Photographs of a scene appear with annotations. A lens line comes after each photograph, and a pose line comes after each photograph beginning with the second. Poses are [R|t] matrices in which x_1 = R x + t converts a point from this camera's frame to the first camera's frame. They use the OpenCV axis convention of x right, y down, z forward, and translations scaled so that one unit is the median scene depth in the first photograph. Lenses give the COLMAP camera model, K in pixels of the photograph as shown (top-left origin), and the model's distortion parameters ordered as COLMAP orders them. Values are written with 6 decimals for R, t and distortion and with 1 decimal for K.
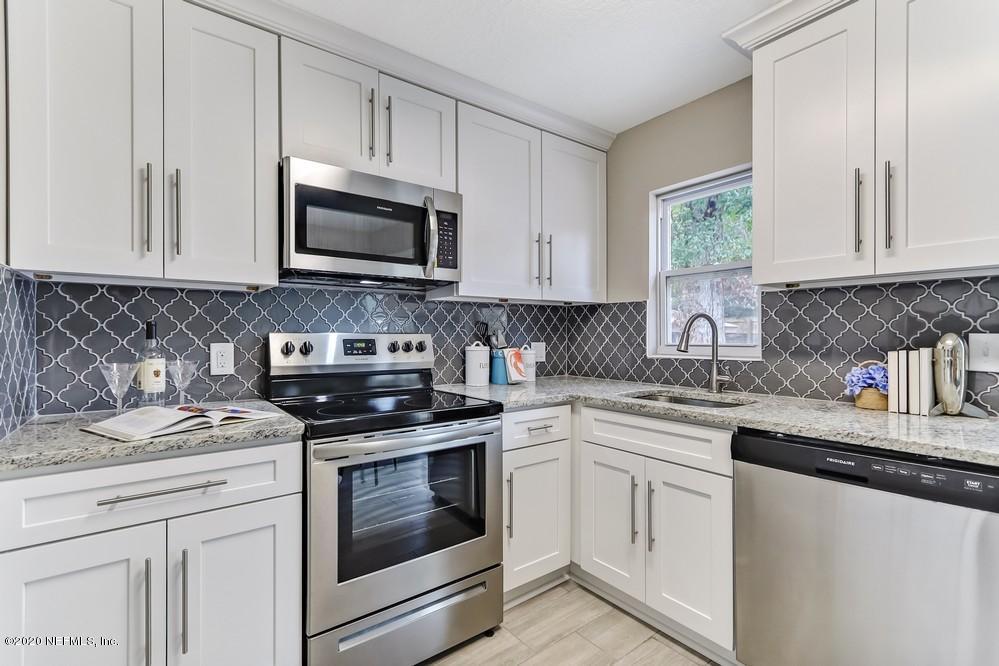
lens RADIAL K [[464.9, 0, 498.9], [0, 464.9, 333.3], [0, 0, 1]] dist [-0.005577, -0.000519]
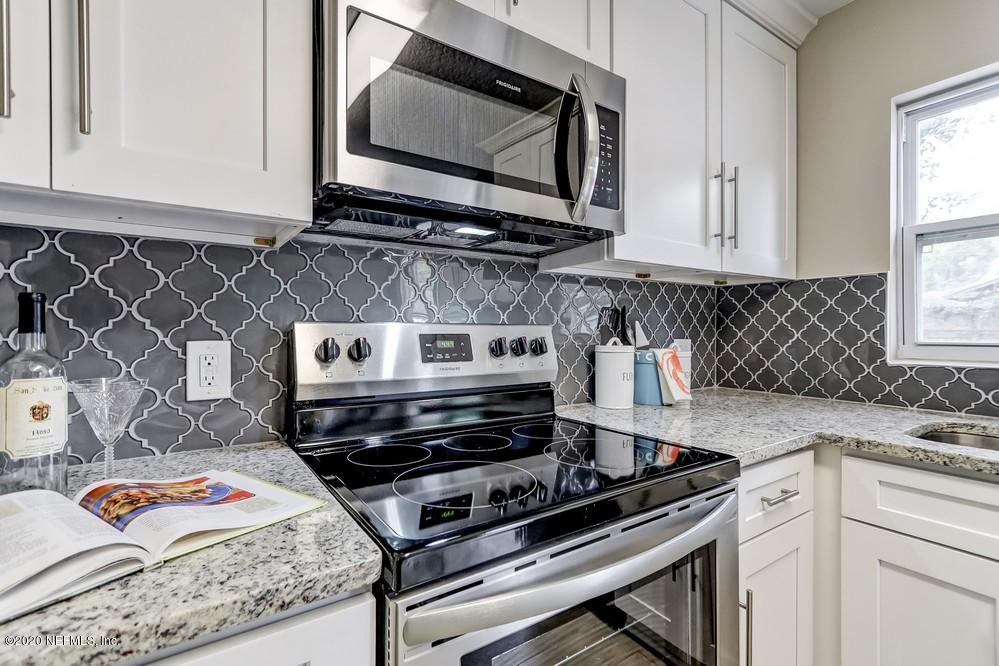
lens RADIAL K [[464.9, 0, 492.1], [0, 464.9, 327.8], [0, 0, 1]] dist [-0.005577, -0.000519]
pose [[0.998158, 0.000909, -0.060656, -0.210251], [-0.000979, 0.999999, -0.001121, 0.005549], [0.060655, 0.001178, 0.998158, 0.430138]]
